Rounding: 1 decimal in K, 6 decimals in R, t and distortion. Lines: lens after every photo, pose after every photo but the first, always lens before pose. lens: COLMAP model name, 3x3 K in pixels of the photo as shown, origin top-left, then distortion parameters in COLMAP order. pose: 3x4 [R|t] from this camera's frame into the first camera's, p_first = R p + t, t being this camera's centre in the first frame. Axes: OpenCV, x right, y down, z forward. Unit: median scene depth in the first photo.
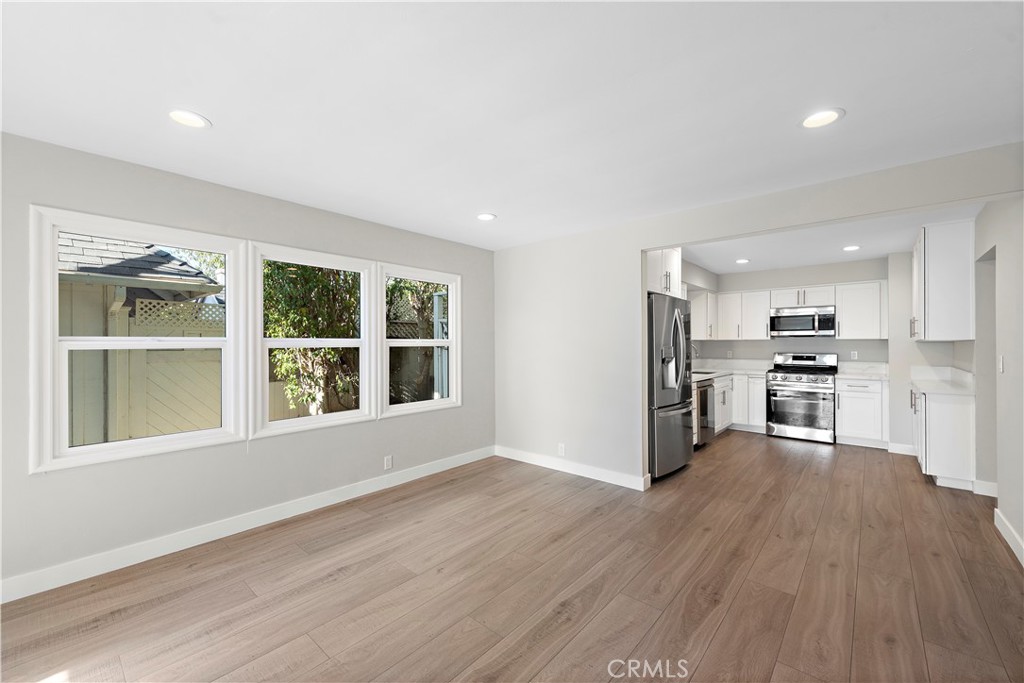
lens RADIAL K [[402.6, 0, 512.5], [0, 402.6, 345.1], [0, 0, 1]] dist [0.012652, -0.006617]
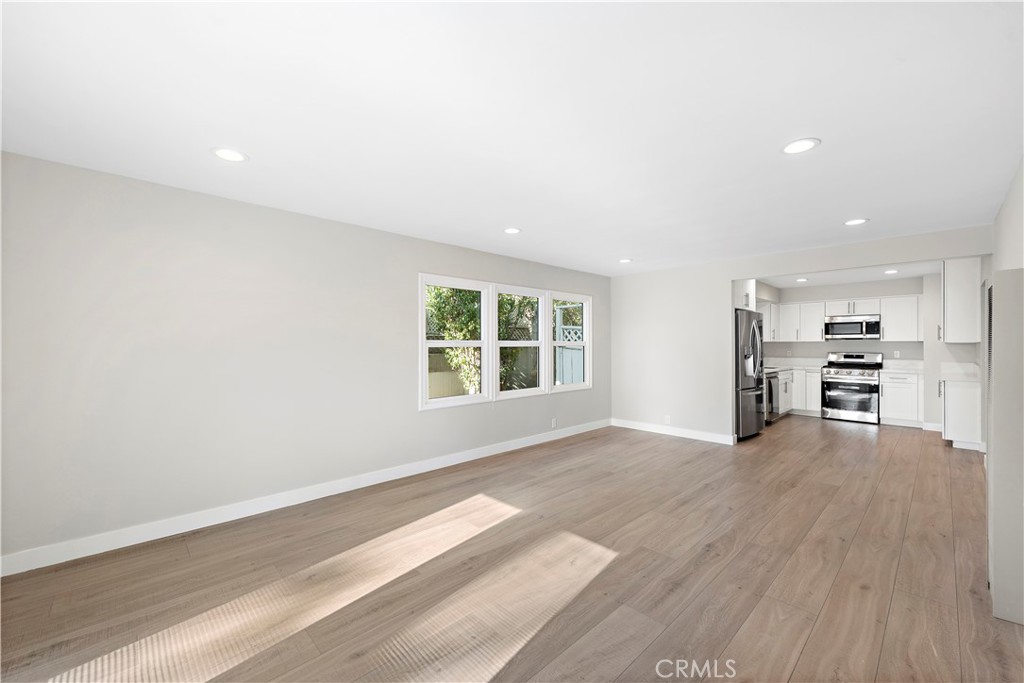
lens RADIAL K [[402.6, 0, 512.5], [0, 402.6, 345.1], [0, 0, 1]] dist [0.012652, -0.006617]
pose [[0.996079, 0.002123, -0.088442, -0.254760], [-0.002253, 0.999997, -0.001369, 0.001503], [0.088439, 0.001563, 0.996080, -0.395312]]
